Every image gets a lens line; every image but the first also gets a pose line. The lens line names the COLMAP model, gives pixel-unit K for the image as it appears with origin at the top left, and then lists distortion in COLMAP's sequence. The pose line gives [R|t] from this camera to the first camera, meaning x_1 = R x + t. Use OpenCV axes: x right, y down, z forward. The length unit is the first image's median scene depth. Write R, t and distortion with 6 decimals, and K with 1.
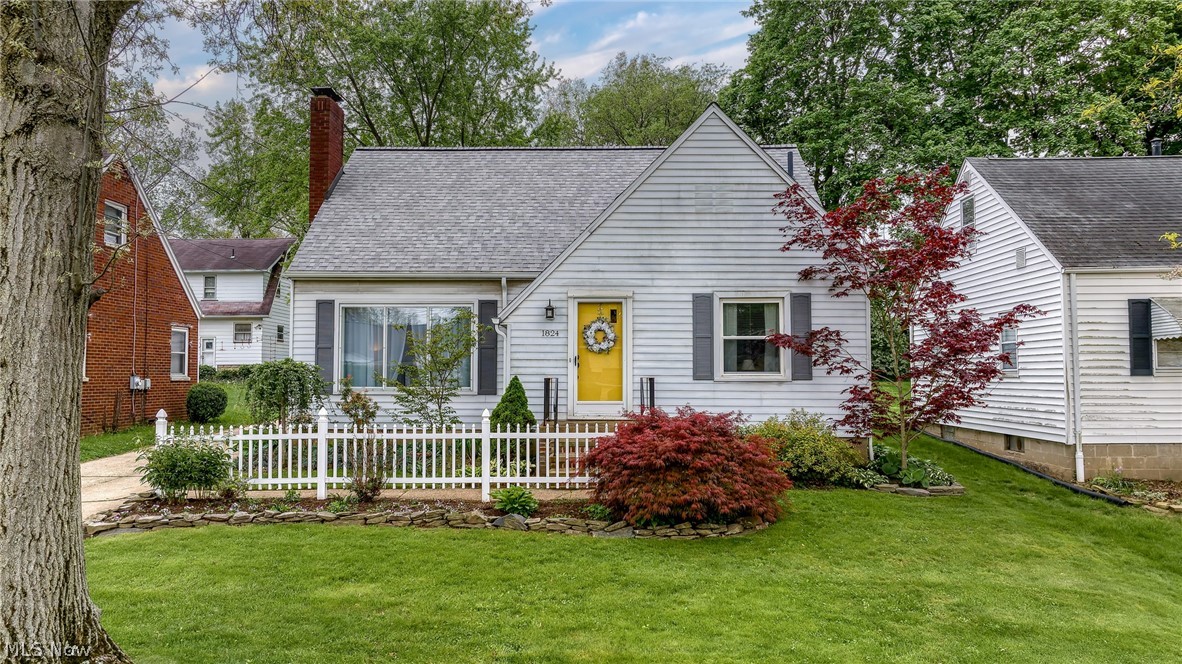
lens RADIAL K [[853.5, 0, 600.7], [0, 853.5, 427.0], [0, 0, 1]] dist [0.001890, -0.001707]
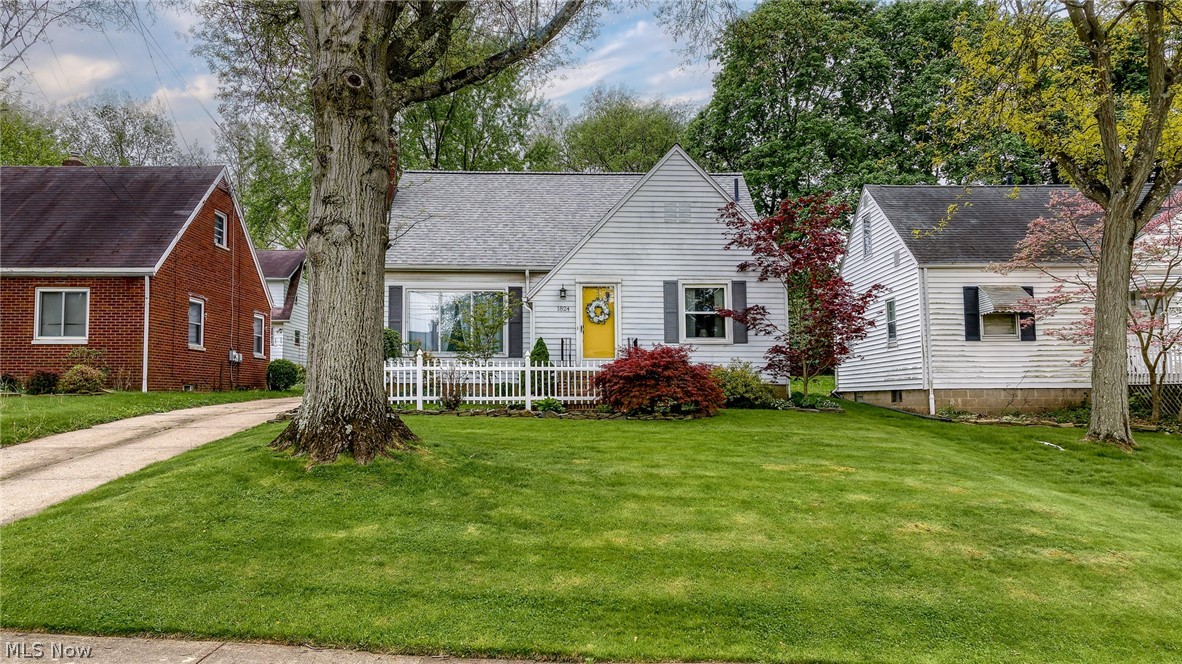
lens RADIAL K [[853.5, 0, 633.1], [0, 853.5, 503.3], [0, 0, 1]] dist [0.001890, -0.001707]
pose [[0.997929, -0.011044, 0.063369, -0.036831], [0.007312, 0.998242, 0.058821, 0.128433], [-0.063907, -0.058236, 0.996255, -0.428980]]
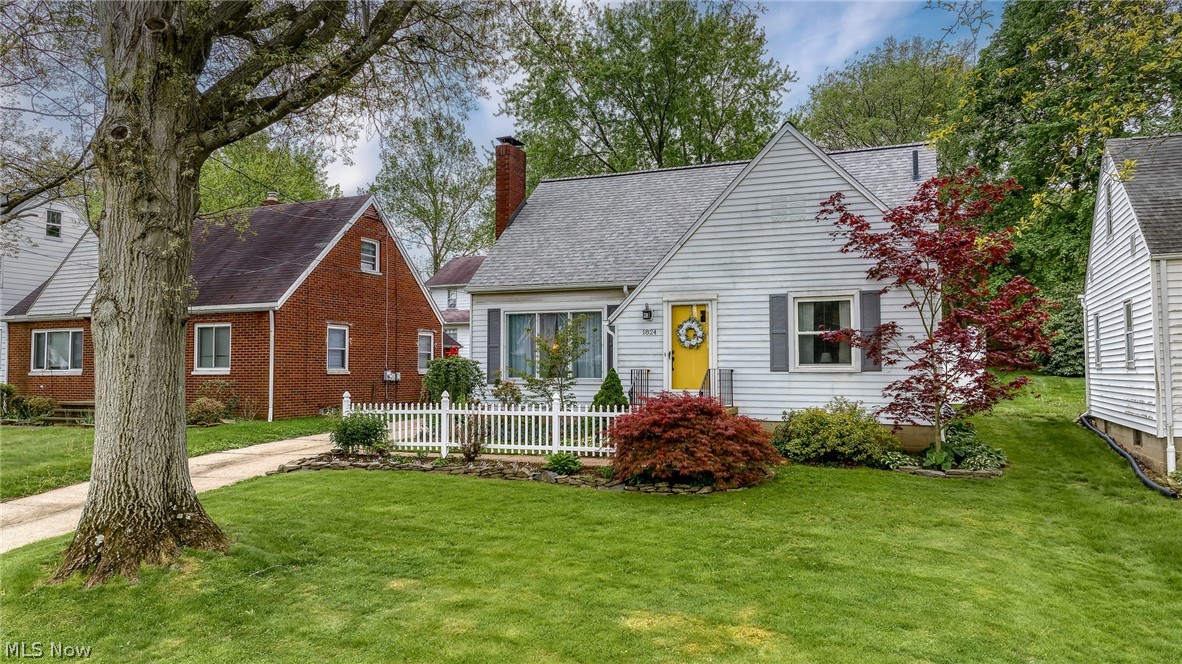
lens RADIAL K [[853.5, 0, 598.2], [0, 853.5, 457.8], [0, 0, 1]] dist [0.001890, -0.001707]
pose [[0.929507, 0.035328, -0.367109, 0.317266], [-0.021487, 0.998898, 0.041724, 0.017209], [0.368178, -0.030895, 0.929242, -0.138243]]
